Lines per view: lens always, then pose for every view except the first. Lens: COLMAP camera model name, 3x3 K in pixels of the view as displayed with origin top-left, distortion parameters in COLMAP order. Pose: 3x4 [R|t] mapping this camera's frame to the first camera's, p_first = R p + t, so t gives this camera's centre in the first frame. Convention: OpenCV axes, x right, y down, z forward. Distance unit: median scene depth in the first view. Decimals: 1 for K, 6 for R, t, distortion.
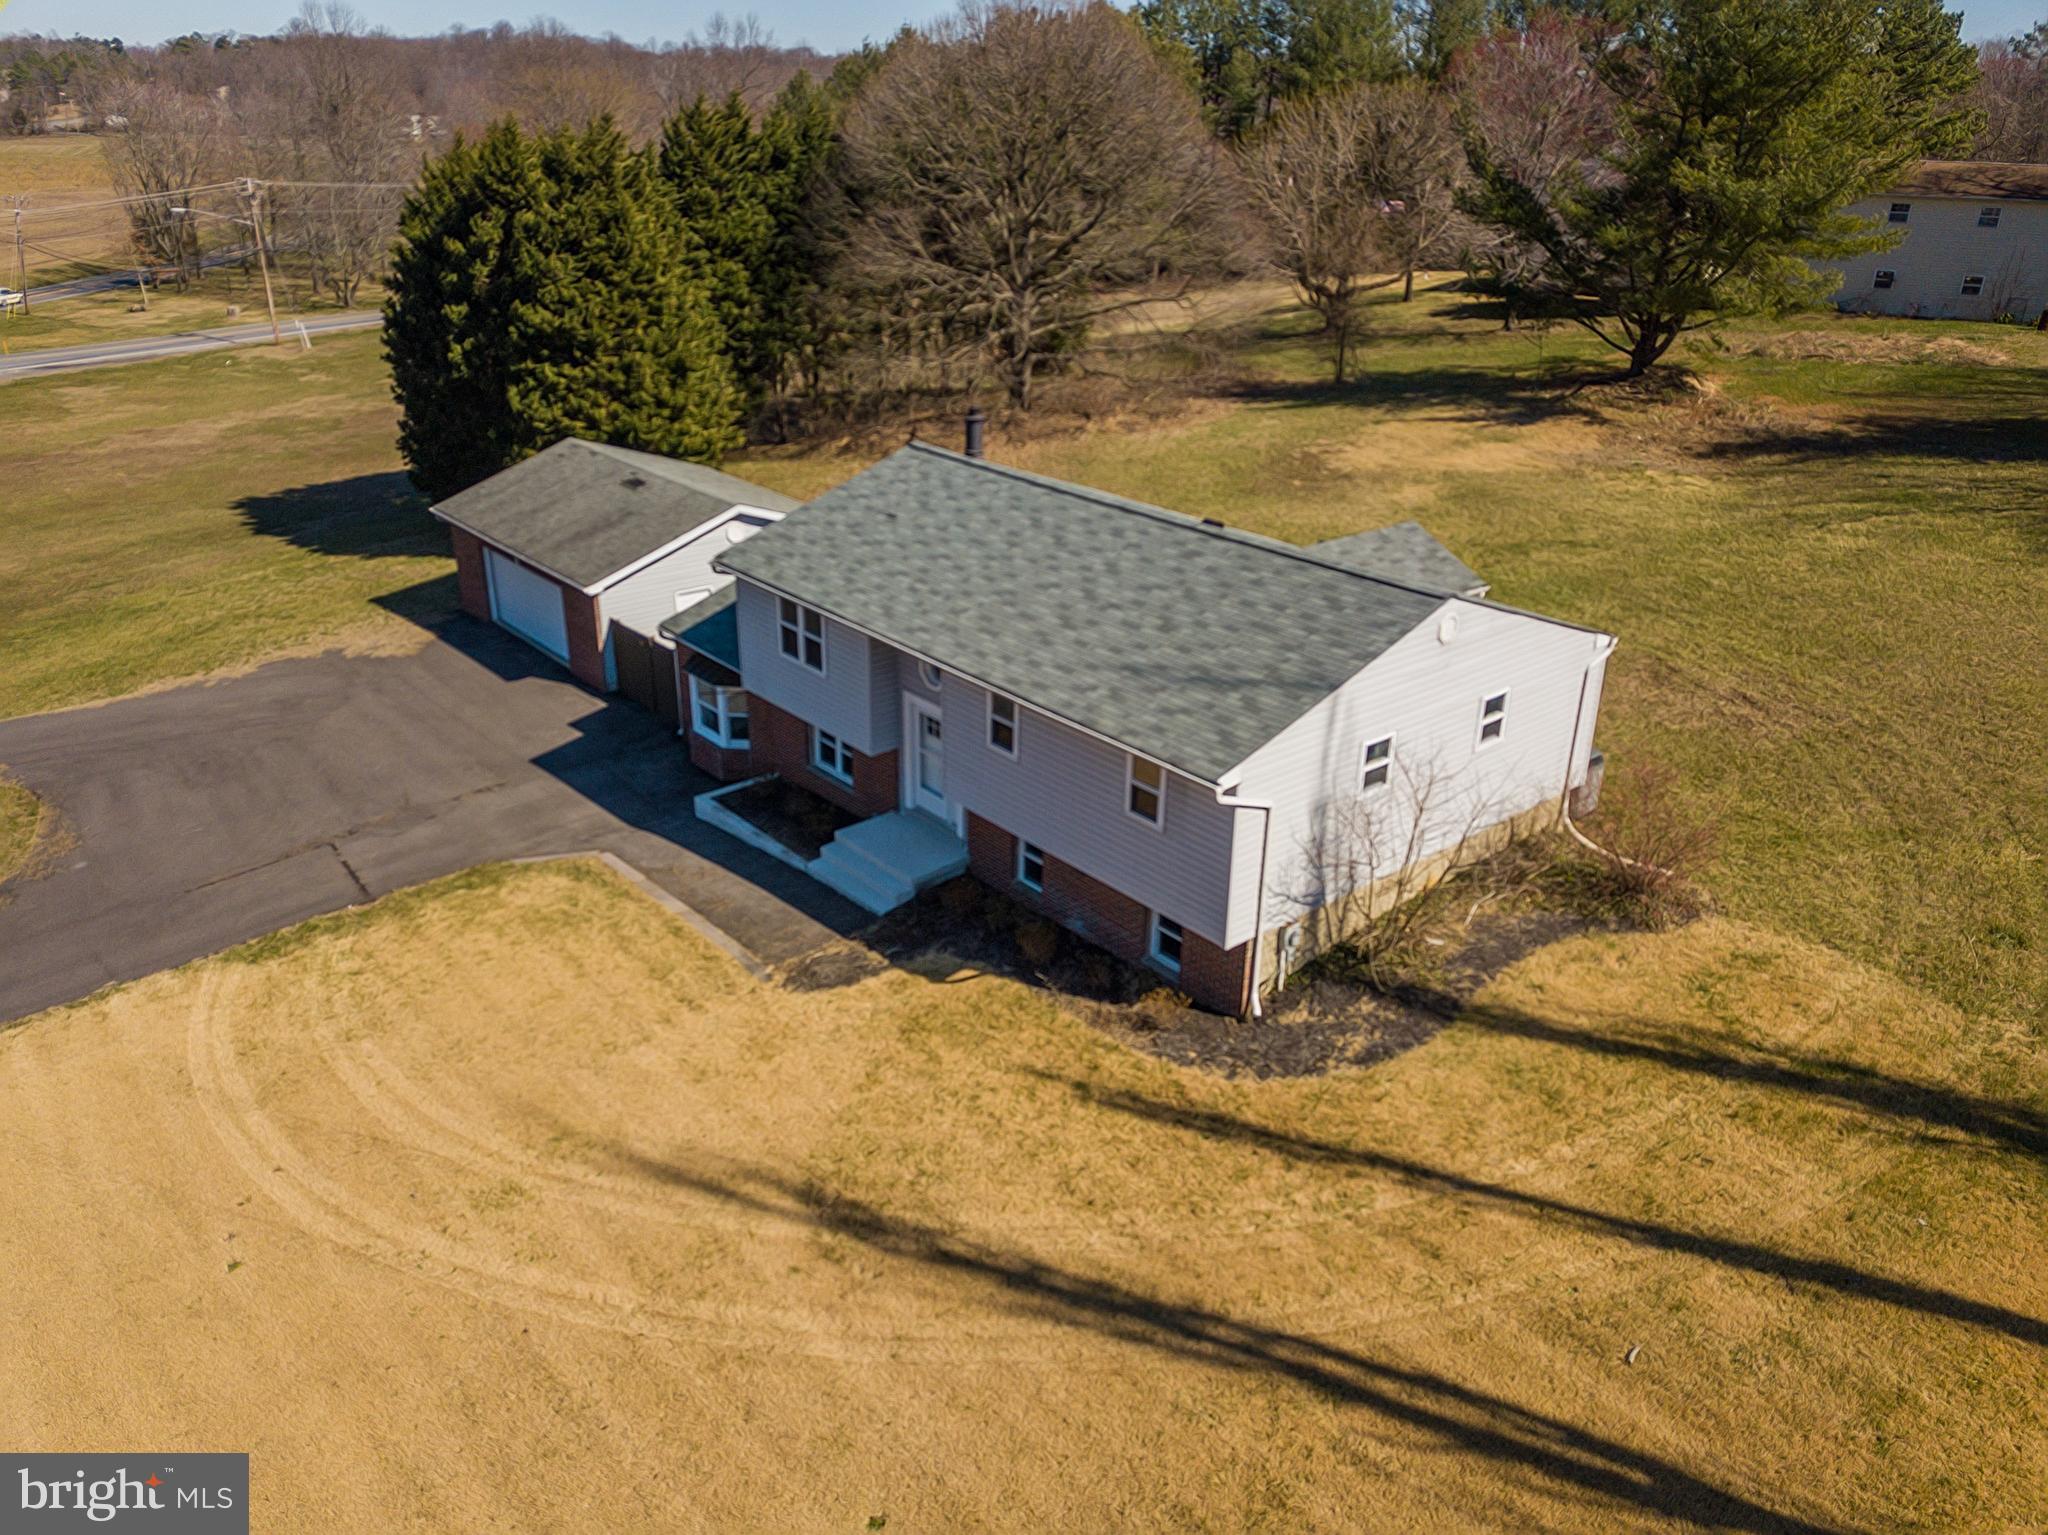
lens RADIAL K [[1543.3, 0, 1024.0], [0, 1543.3, 767.5], [0, 0, 1]] dist [-0.006733, 0.009131]
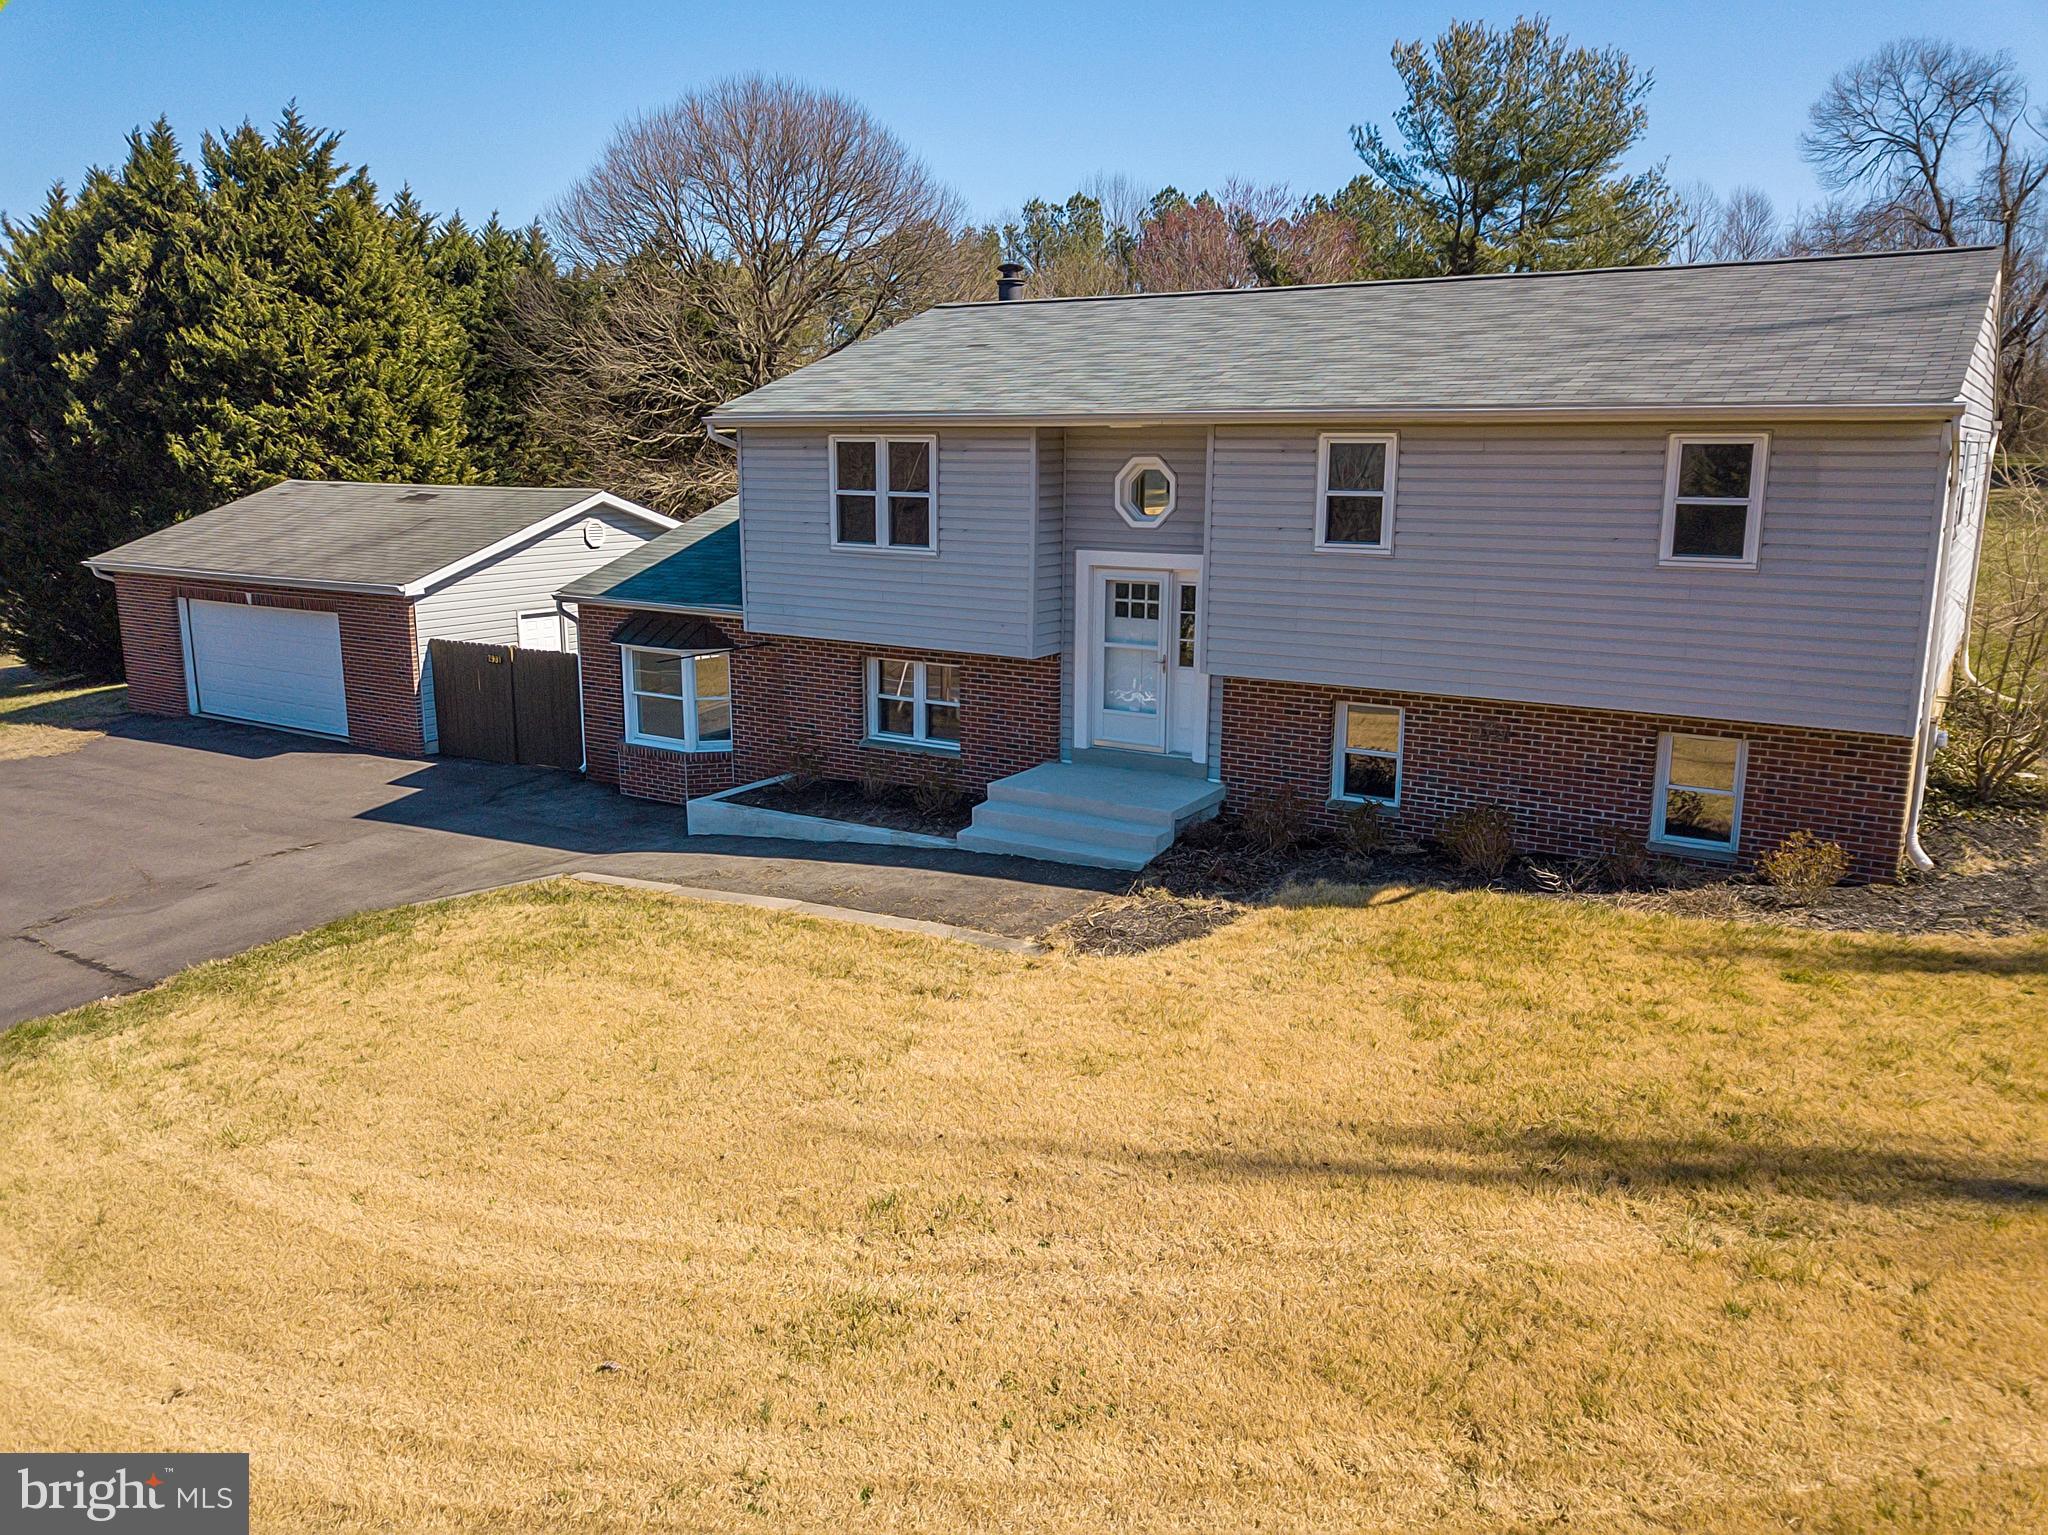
lens RADIAL K [[1573.2, 0, 997.9], [0, 1573.2, 768.2], [0, 0, 1]] dist [0.011521, 0.007441]
pose [[0.961903, -0.071155, 0.263968, -0.253062], [0.124854, 0.973300, -0.192611, 0.140042], [-0.243215, 0.218230, 0.945104, 0.359800]]
